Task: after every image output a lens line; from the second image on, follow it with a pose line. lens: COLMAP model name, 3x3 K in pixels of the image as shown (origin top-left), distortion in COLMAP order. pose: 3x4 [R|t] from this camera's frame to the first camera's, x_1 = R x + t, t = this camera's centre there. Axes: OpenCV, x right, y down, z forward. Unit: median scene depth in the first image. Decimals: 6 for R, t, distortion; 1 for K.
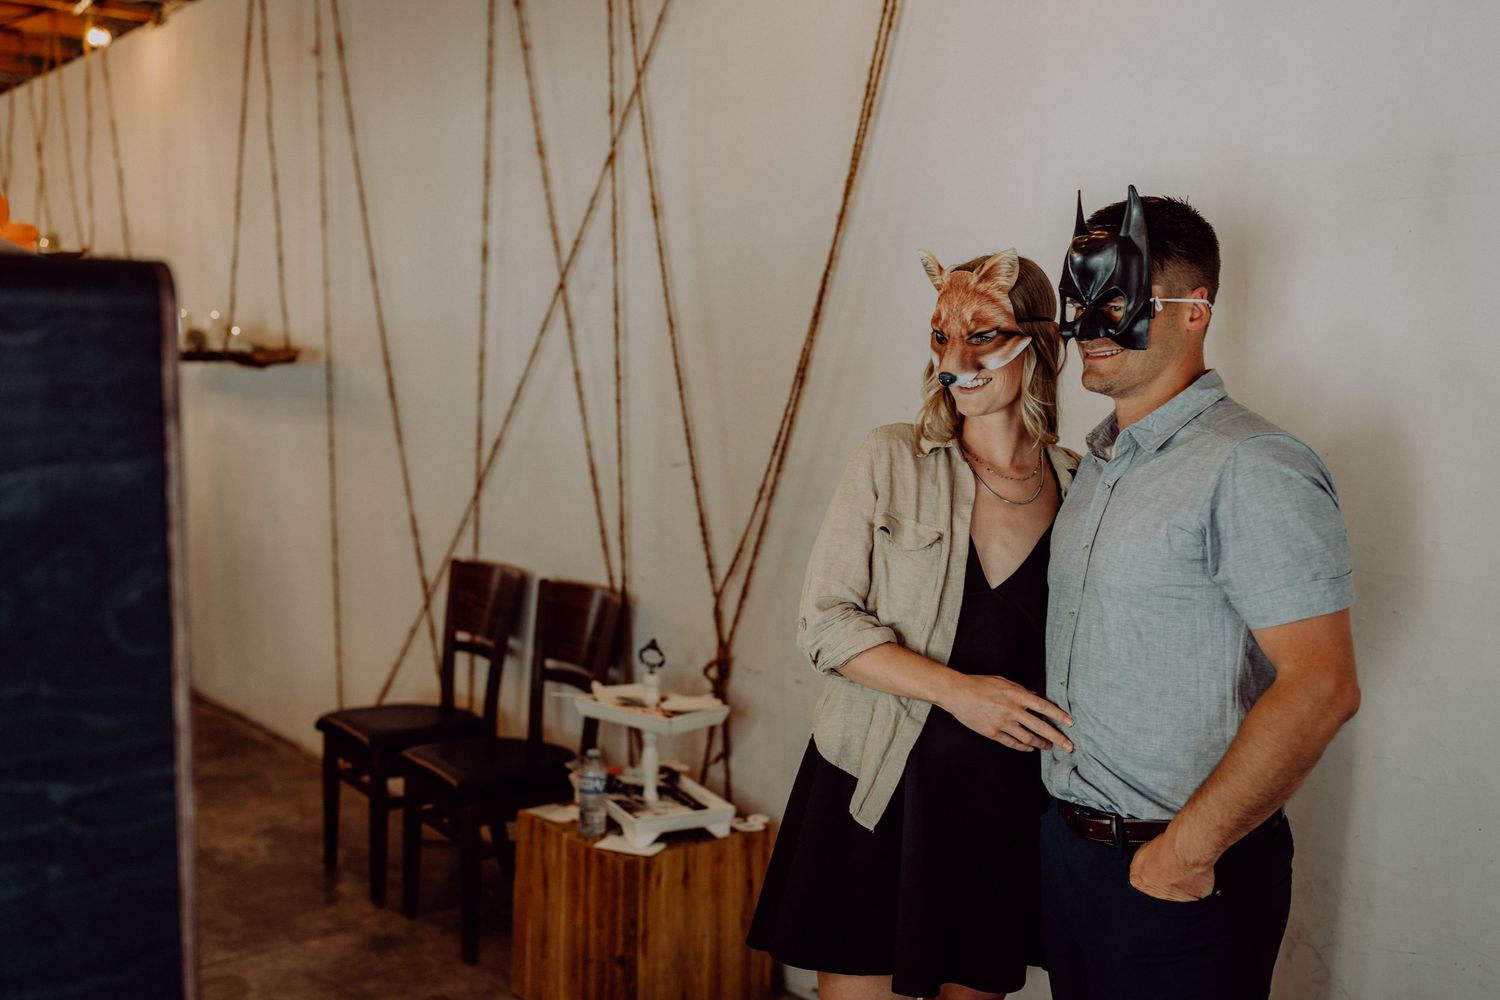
lens RADIAL K [[1509.5, 0, 743.8], [0, 1509.5, 503.7], [0, 0, 1]] dist [-0.005463, 0.000000]
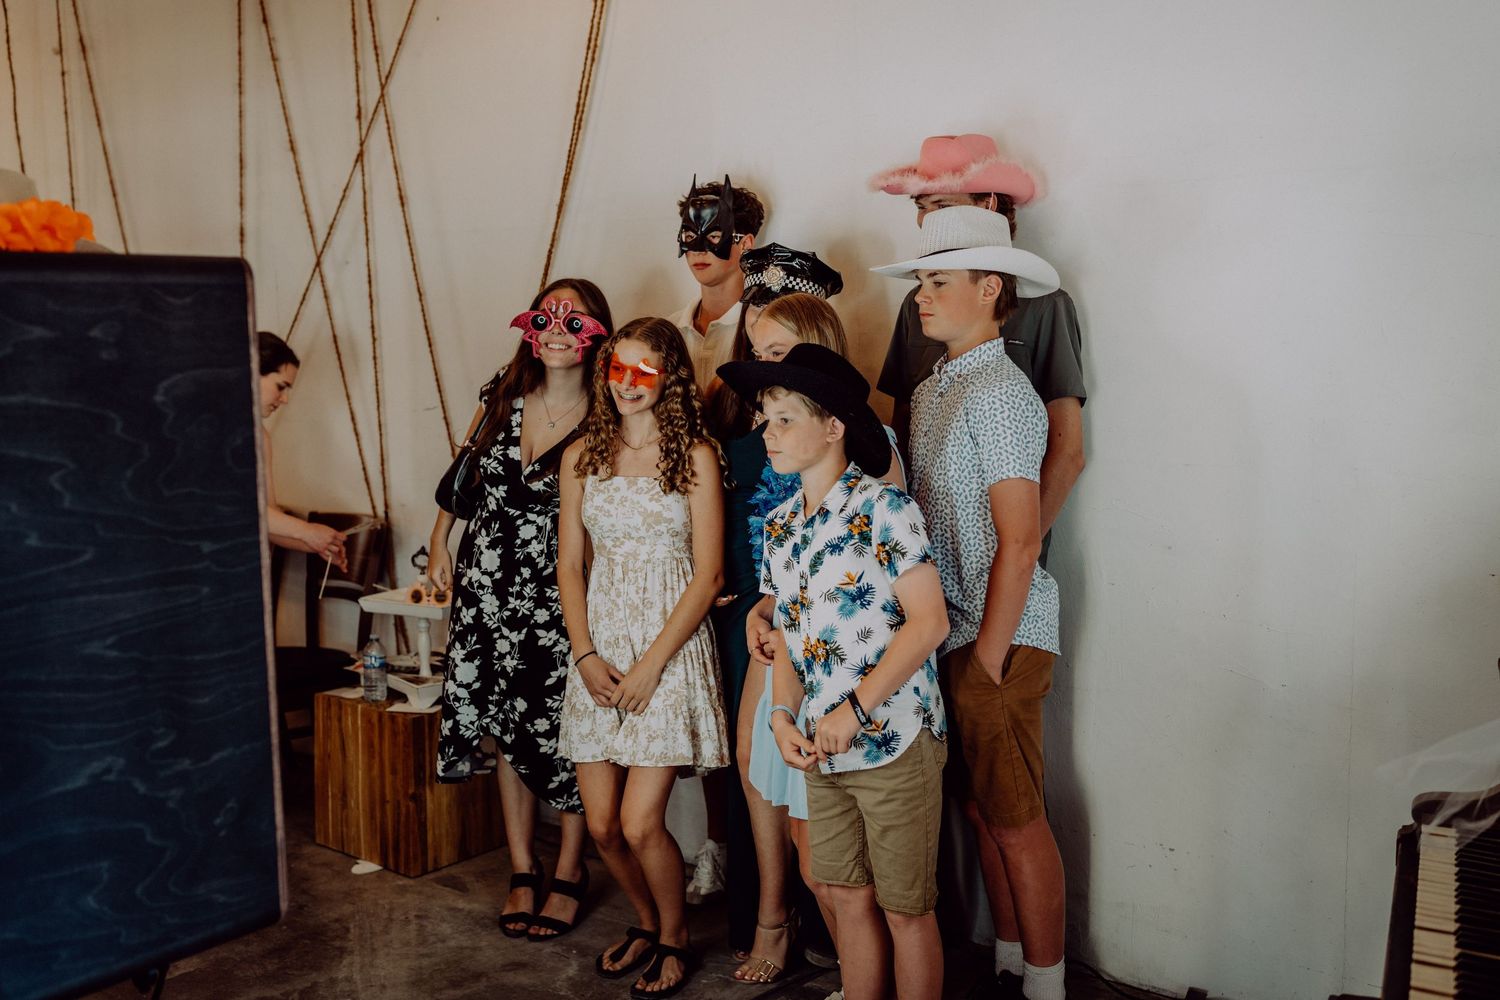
lens RADIAL K [[1509.5, 0, 753.6], [0, 1509.5, 494.6], [0, 0, 1]] dist [-0.005463, 0.000000]
pose [[0.976412, -0.046029, 0.210954, -0.054365], [0.043015, 0.998897, 0.018853, 0.035361], [-0.211589, -0.009334, 0.977314, -0.276495]]
